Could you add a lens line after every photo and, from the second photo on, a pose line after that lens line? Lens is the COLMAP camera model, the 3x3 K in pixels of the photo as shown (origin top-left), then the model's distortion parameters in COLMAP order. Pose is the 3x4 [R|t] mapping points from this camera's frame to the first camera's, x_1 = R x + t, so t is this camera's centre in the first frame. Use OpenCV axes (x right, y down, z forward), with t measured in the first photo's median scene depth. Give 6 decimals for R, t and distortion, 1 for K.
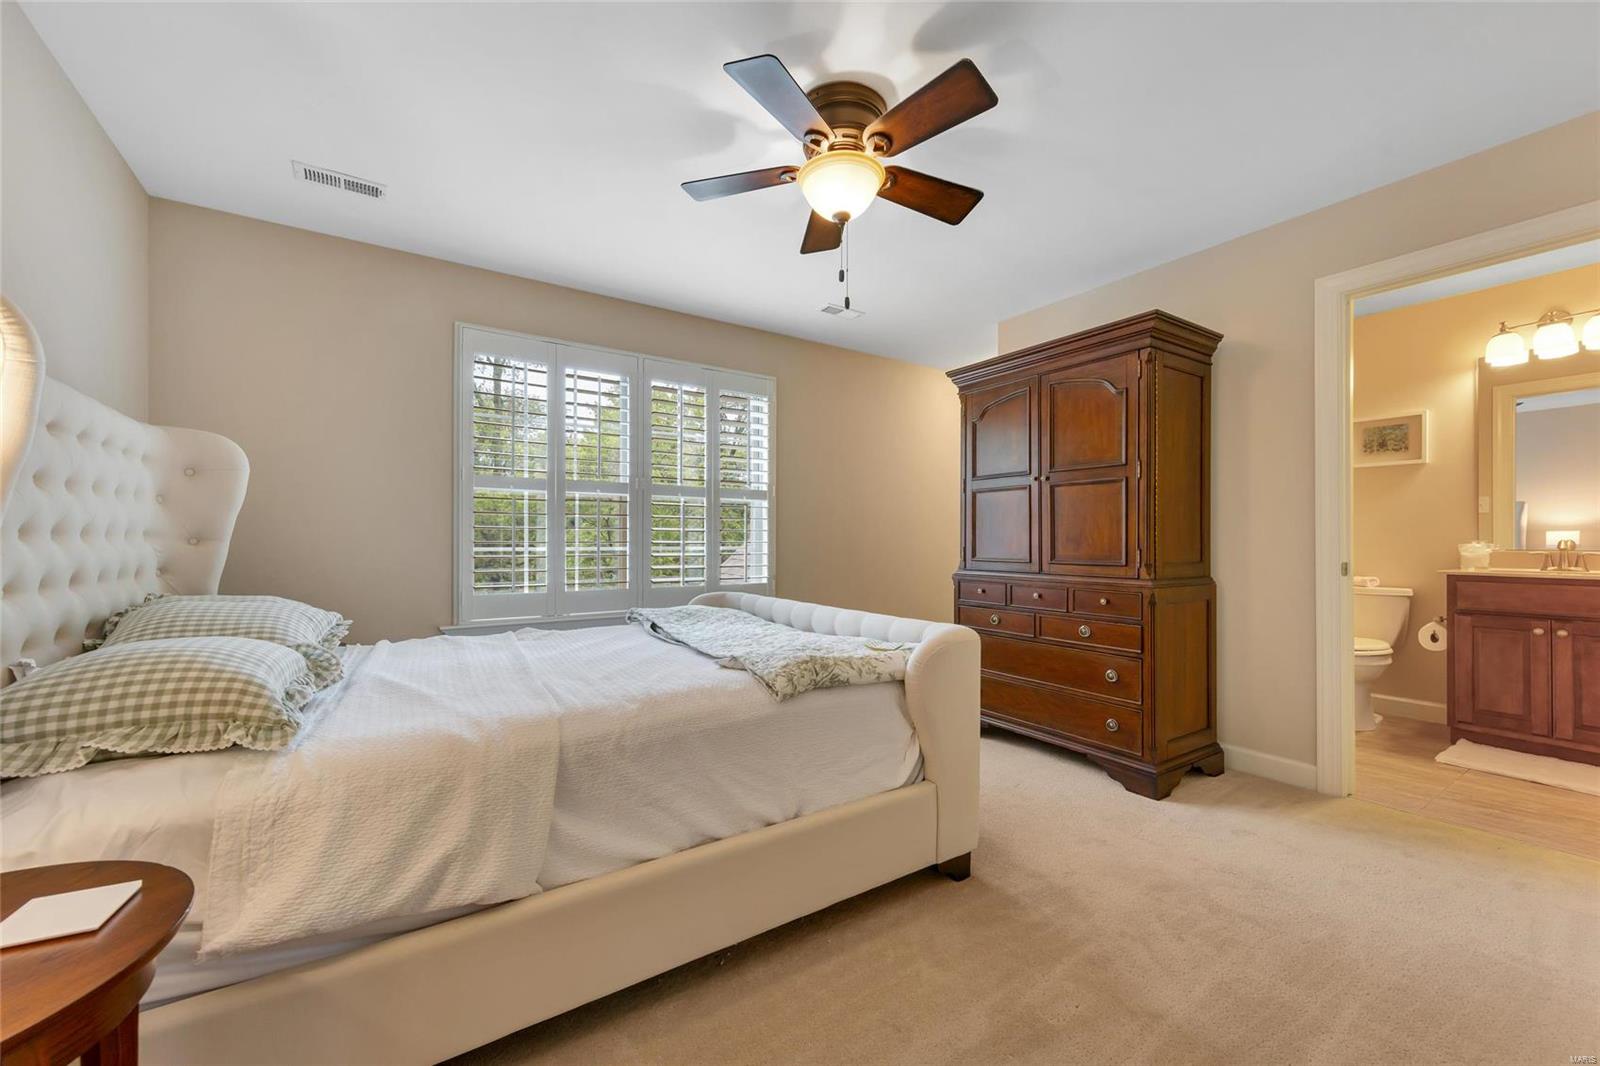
lens RADIAL K [[633.9, 0, 802.9], [0, 633.9, 537.1], [0, 0, 1]] dist [0.008095, 0.000097]
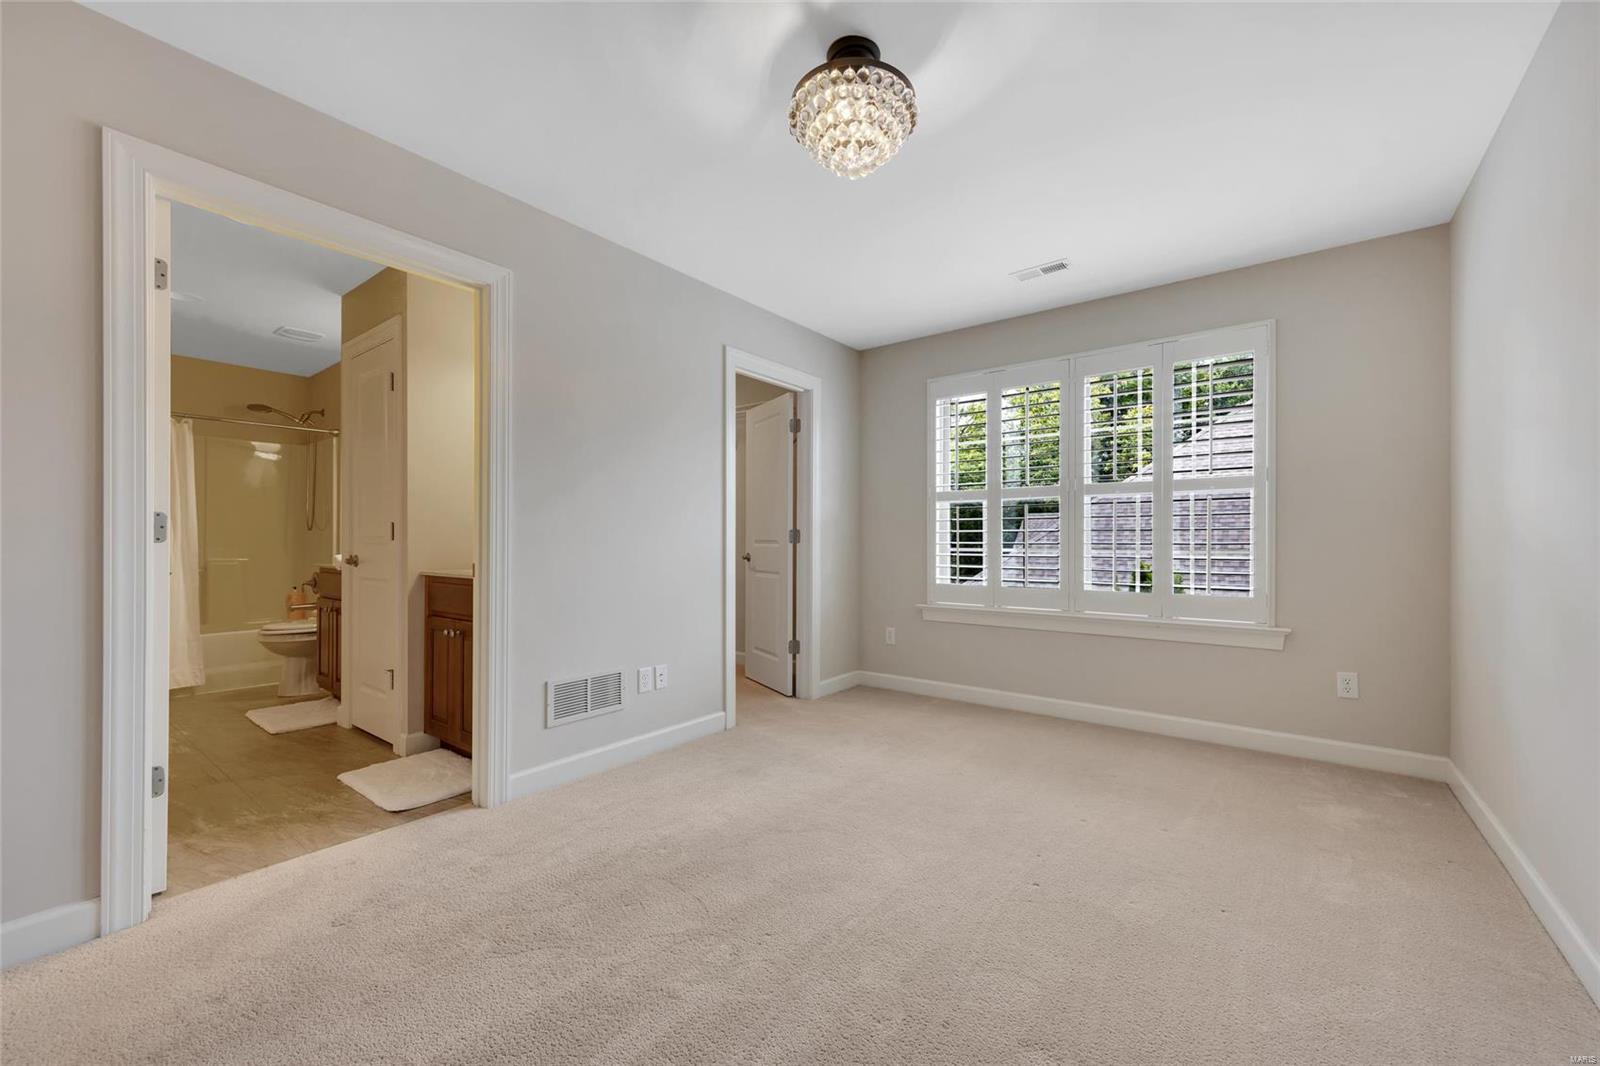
lens RADIAL K [[633.9, 0, 802.2], [0, 633.9, 541.3], [0, 0, 1]] dist [0.008095, 0.000097]
pose [[0.313628, -0.006905, -0.949521, 0.451215], [0.004940, 0.999972, -0.005640, 0.005413], [0.949533, -0.002922, 0.313654, 0.235473]]
